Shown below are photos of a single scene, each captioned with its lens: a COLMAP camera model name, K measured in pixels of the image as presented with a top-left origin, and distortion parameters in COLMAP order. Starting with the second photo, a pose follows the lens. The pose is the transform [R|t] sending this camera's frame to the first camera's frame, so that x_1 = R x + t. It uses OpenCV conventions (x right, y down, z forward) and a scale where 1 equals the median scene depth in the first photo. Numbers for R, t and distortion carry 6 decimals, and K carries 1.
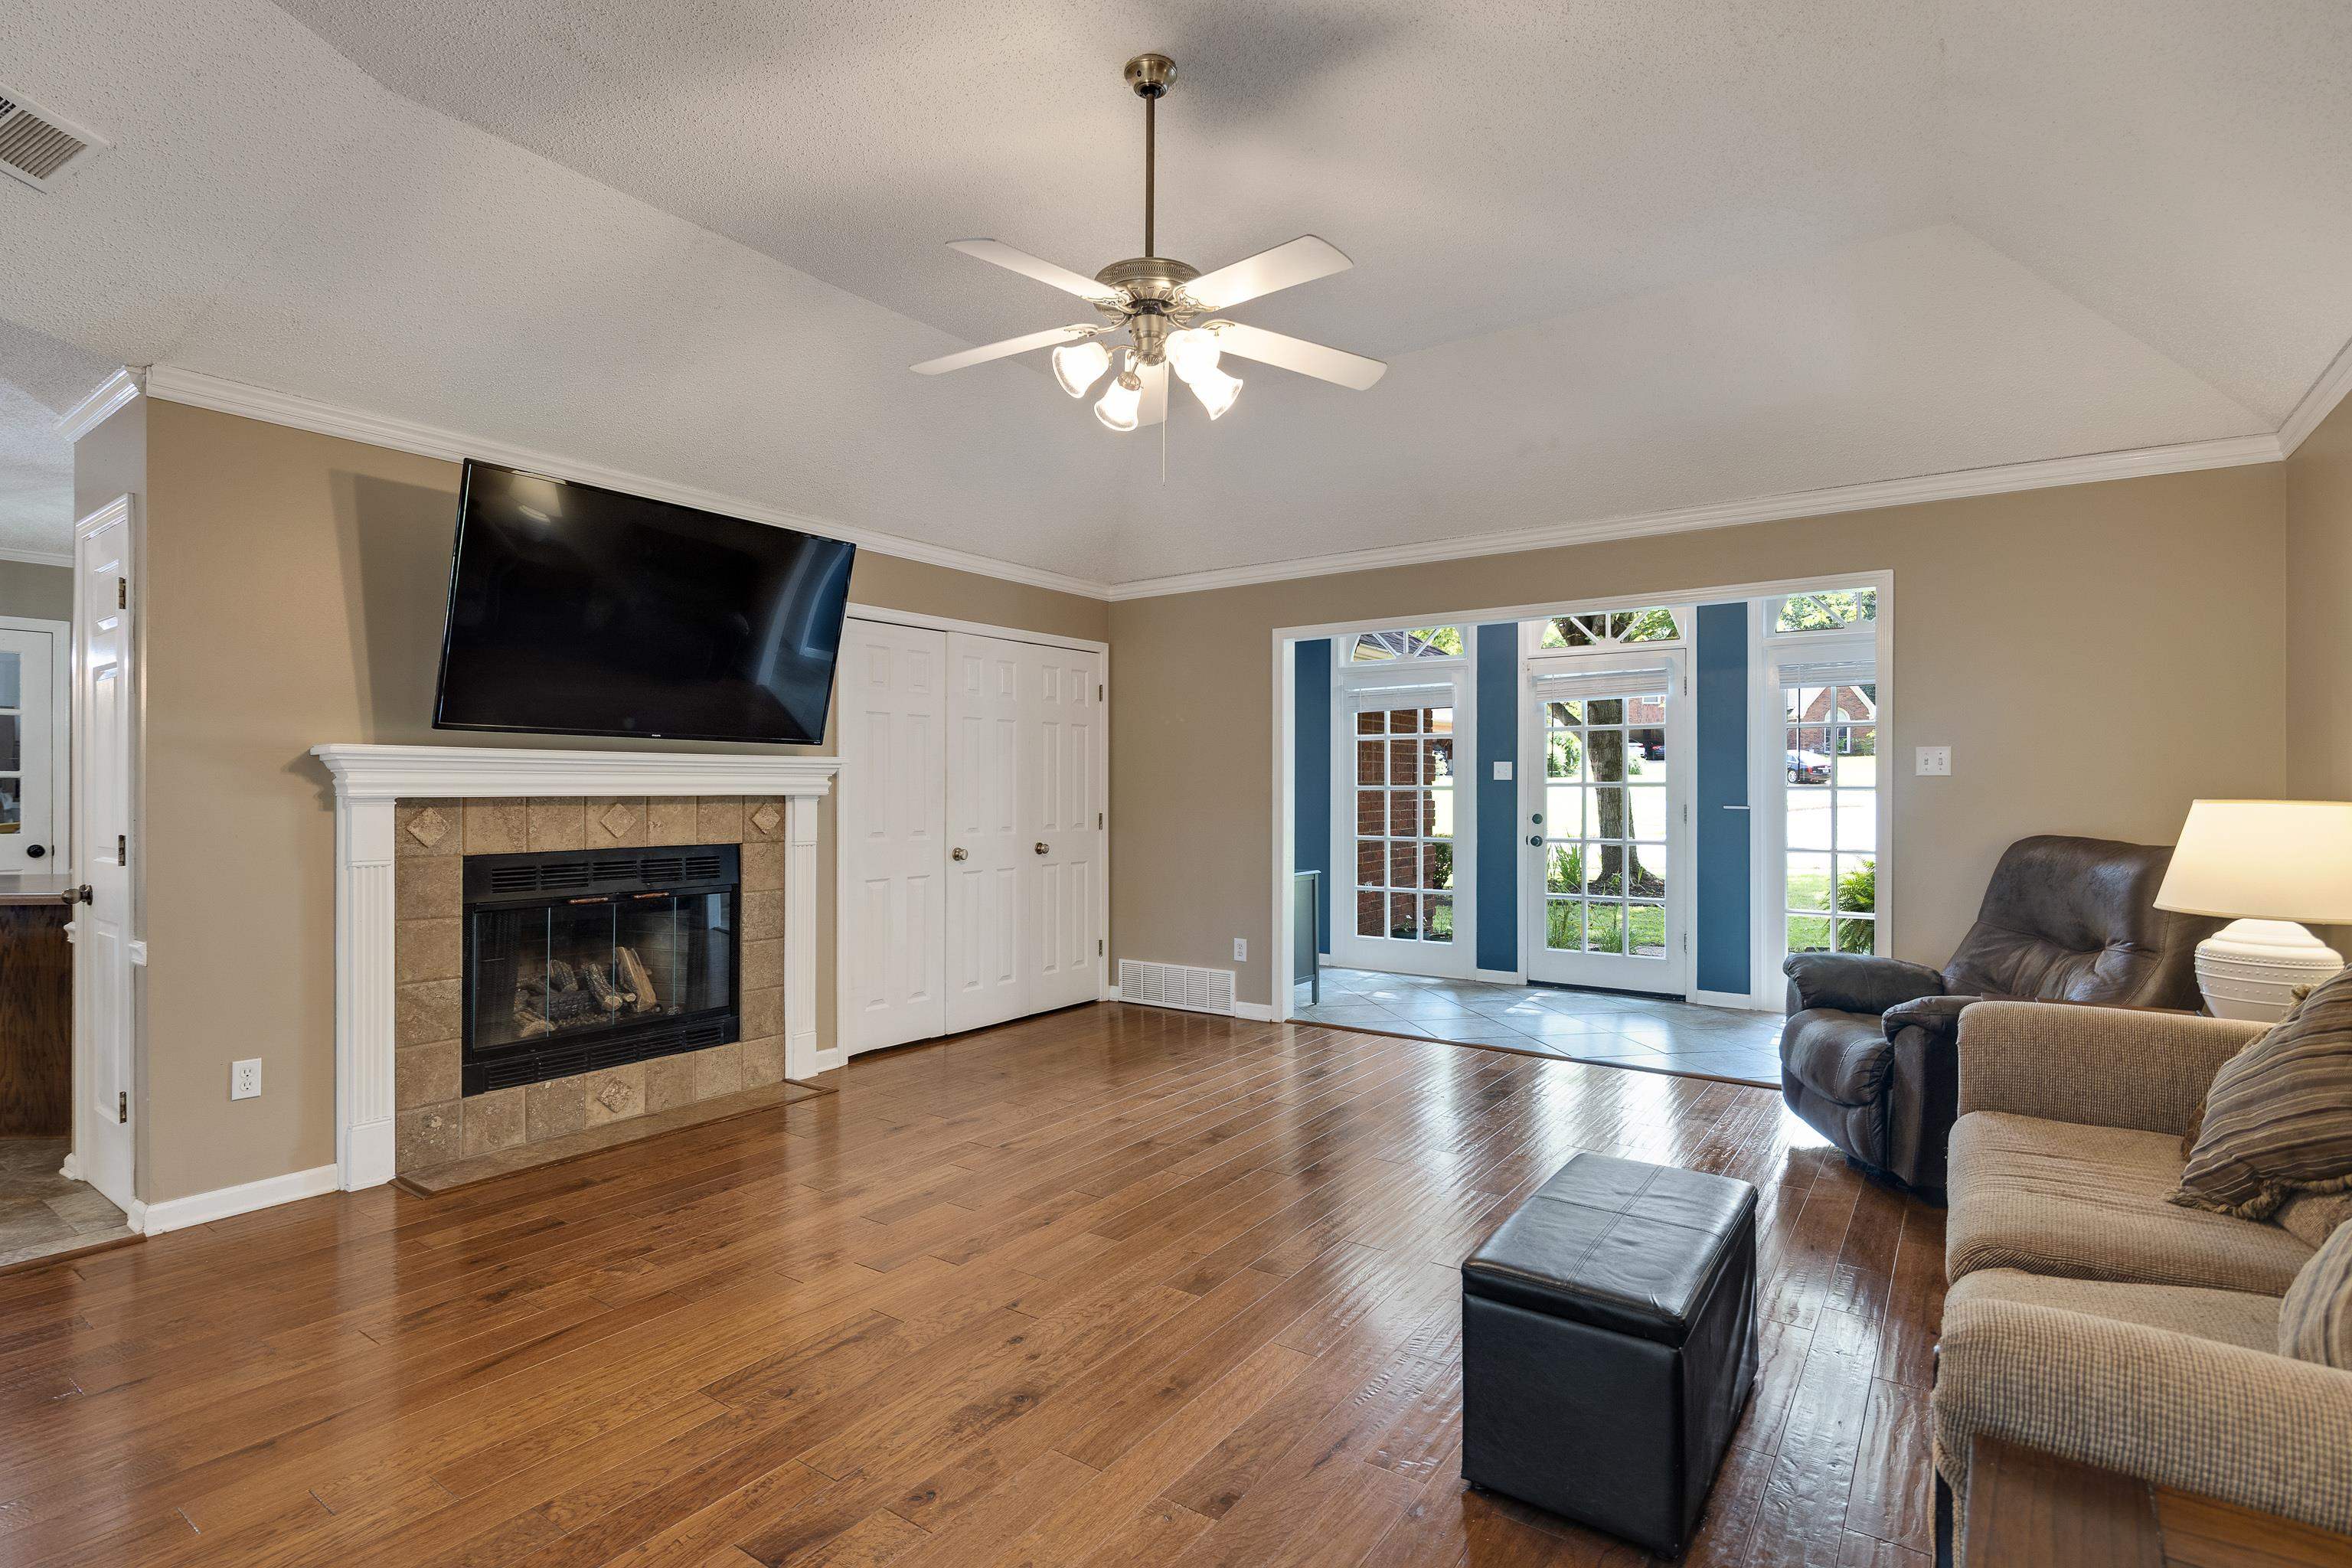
lens RADIAL K [[1141.7, 0, 1155.2], [0, 1141.7, 790.8], [0, 0, 1]] dist [0.005075, -0.002961]
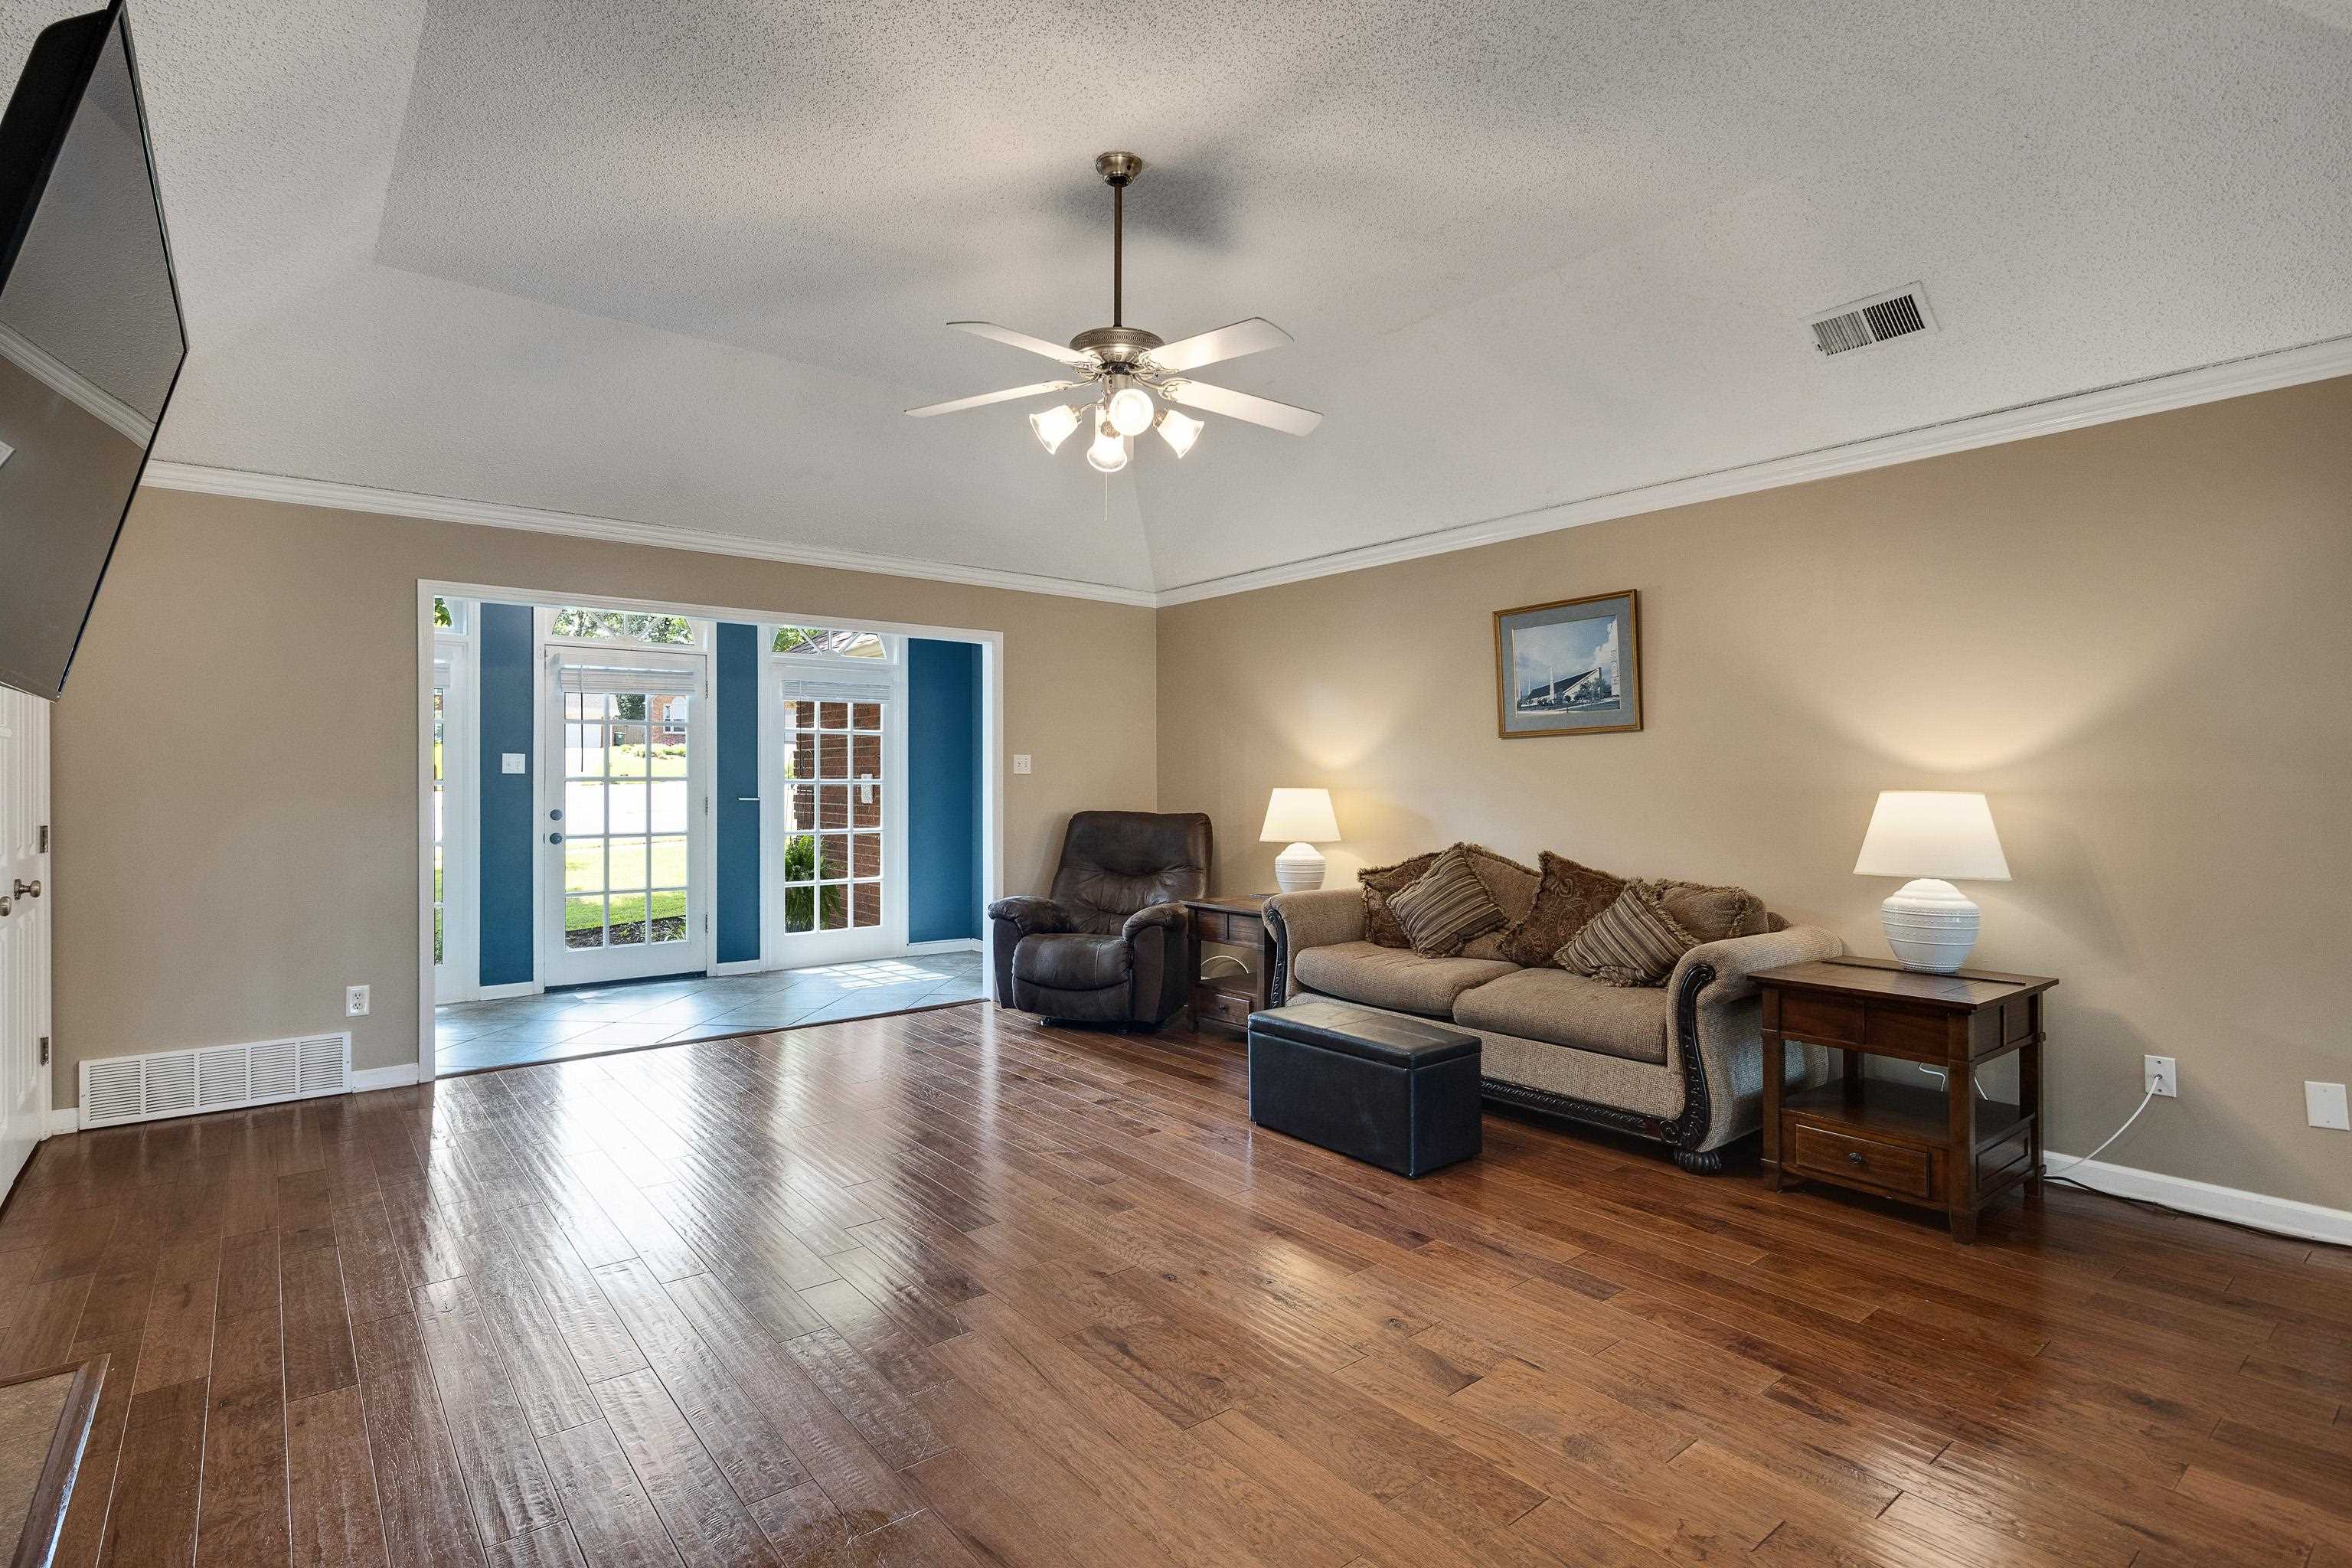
lens RADIAL K [[1141.7, 0, 1153.8], [0, 1141.7, 776.1], [0, 0, 1]] dist [0.005075, -0.002961]
pose [[0.265723, 0.006381, 0.964028, -0.504920], [0.004257, 0.999961, -0.007792, 0.001781], [-0.964040, 0.006174, 0.265686, 0.302994]]
